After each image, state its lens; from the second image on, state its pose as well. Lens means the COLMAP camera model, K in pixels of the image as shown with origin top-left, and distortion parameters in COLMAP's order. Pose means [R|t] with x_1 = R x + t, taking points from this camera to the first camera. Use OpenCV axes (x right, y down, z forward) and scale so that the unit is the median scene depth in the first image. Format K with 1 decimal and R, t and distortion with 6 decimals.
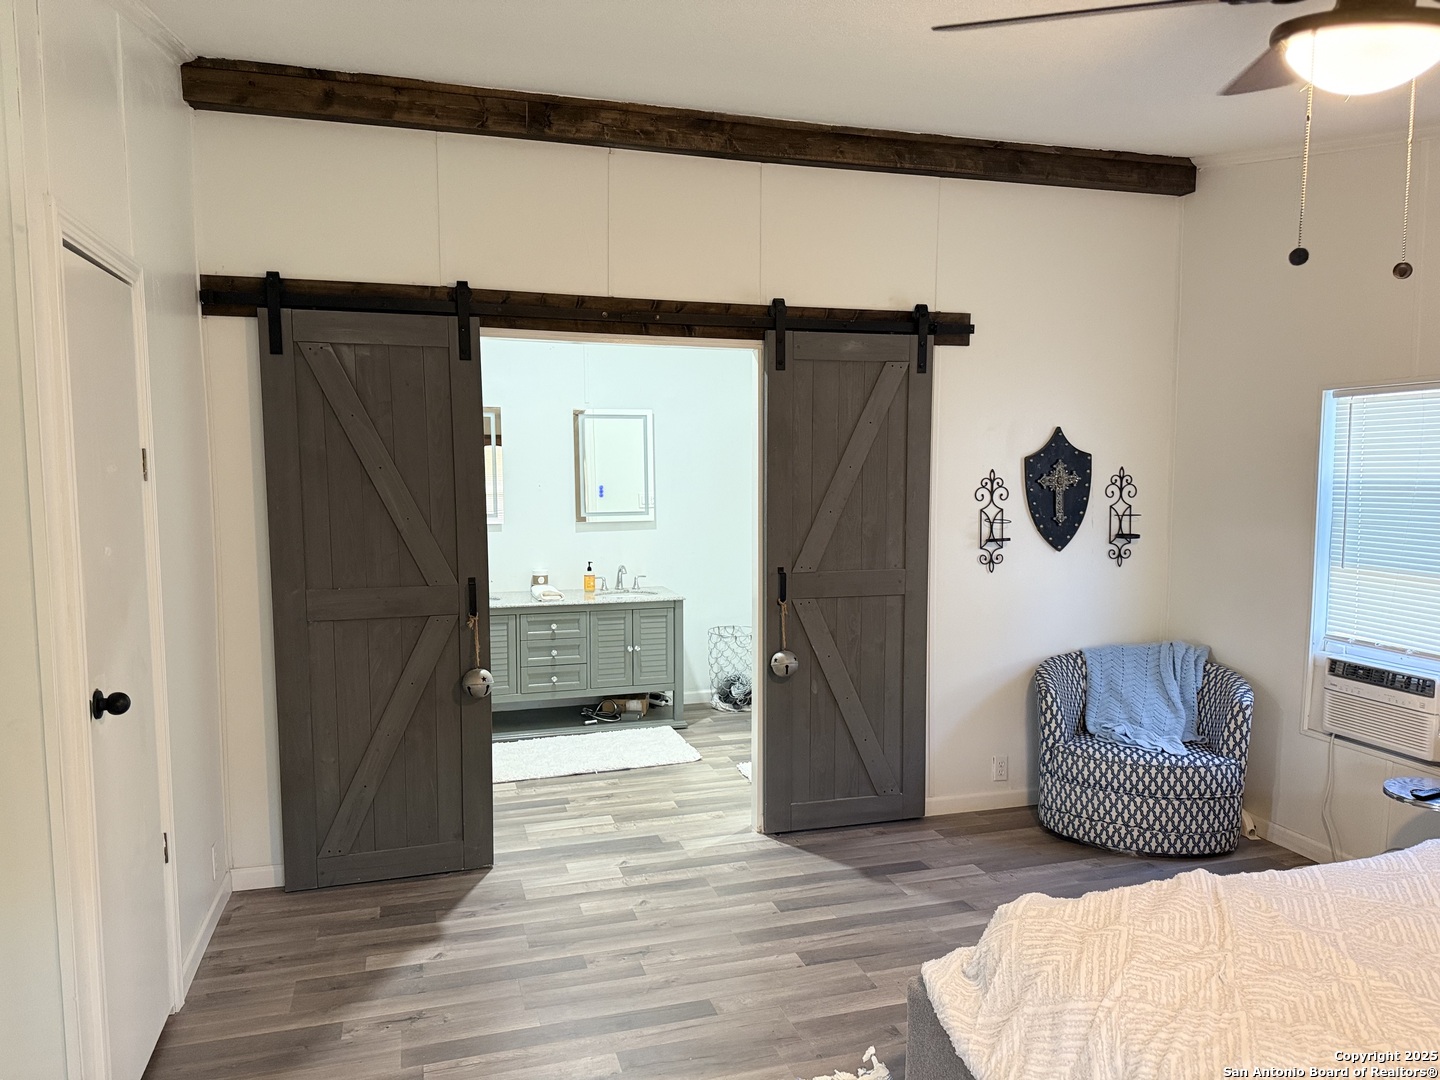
lens RADIAL K [[1009.2, 0, 718.7], [0, 1009.2, 544.8], [0, 0, 1]] dist [0.005824, -0.001102]
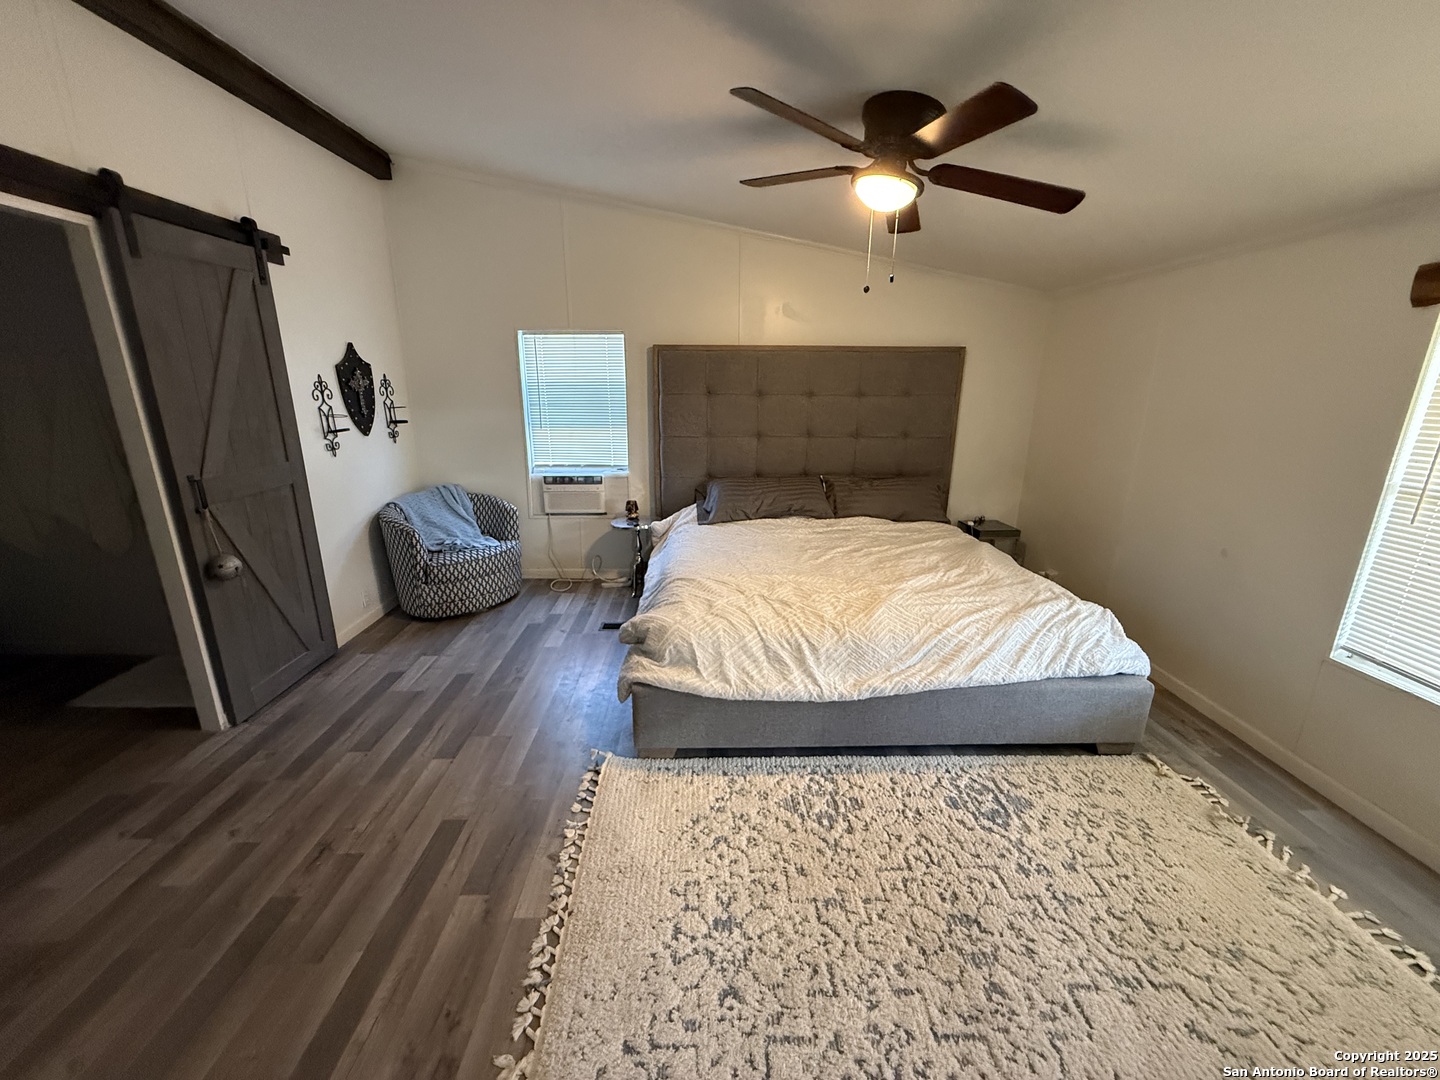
lens RADIAL K [[570.5, 0, 718.6], [0, 570.5, 538.0], [0, 0, 1]] dist [-0.001171, -0.000422]
pose [[0.279671, -0.258360, 0.924680, -0.301361], [0.075477, 0.966048, 0.247091, -0.015745], [-0.957124, 0.000688, 0.289676, 0.314406]]
